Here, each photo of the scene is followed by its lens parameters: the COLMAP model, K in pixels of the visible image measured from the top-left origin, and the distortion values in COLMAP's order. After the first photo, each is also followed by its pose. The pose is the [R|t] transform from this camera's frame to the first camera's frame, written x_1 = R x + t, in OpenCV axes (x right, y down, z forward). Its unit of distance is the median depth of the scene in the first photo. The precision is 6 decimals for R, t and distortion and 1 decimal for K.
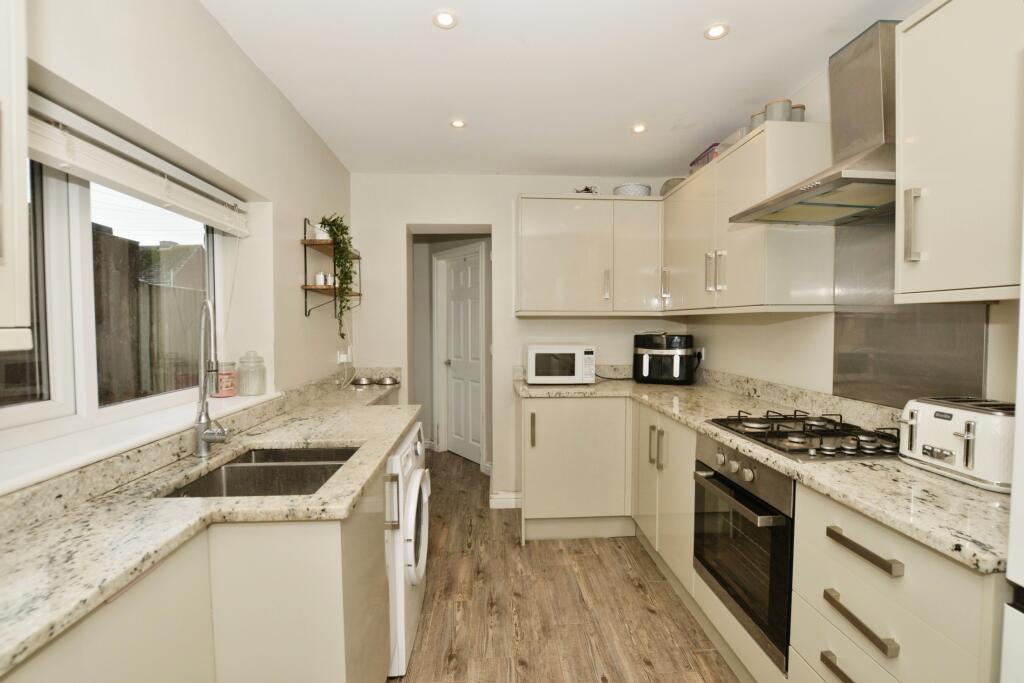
lens RADIAL K [[469.9, 0, 514.4], [0, 469.9, 314.1], [0, 0, 1]] dist [-0.024346, -0.000149]
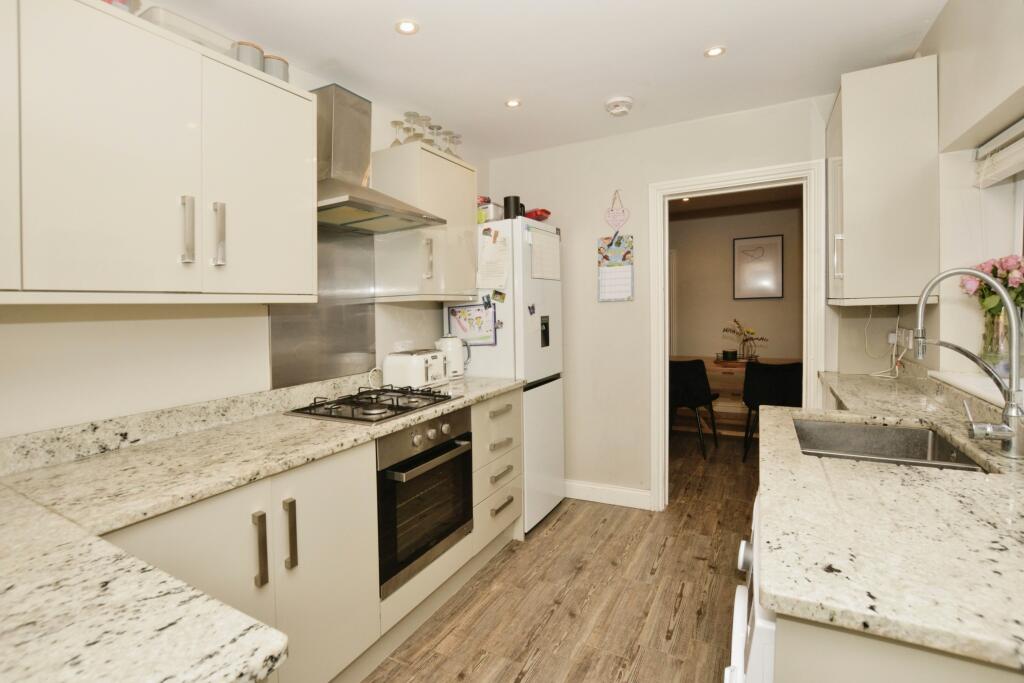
lens RADIAL K [[469.9, 0, 514.4], [0, 469.9, 314.1], [0, 0, 1]] dist [-0.024346, -0.000149]
pose [[-0.845613, 0.010533, 0.533693, -0.298383], [0.016292, 0.999849, 0.006080, 0.018668], [-0.533548, 0.013836, -0.845656, 1.664229]]
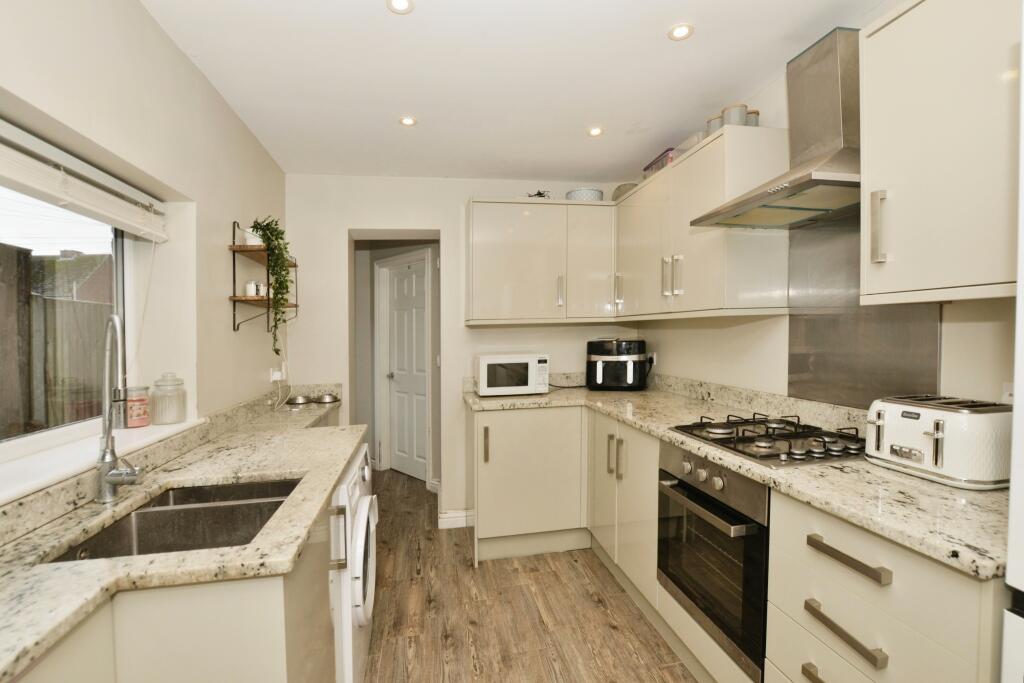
lens RADIAL K [[473.2, 0, 513.4], [0, 473.2, 302.2], [0, 0, 1]] dist [-0.026328, 0.001180]
pose [[0.992220, -0.017014, 0.123330, -0.031518], [0.022165, 0.998933, -0.040512, -0.002546], [-0.122510, 0.042931, 0.991538, 0.052302]]
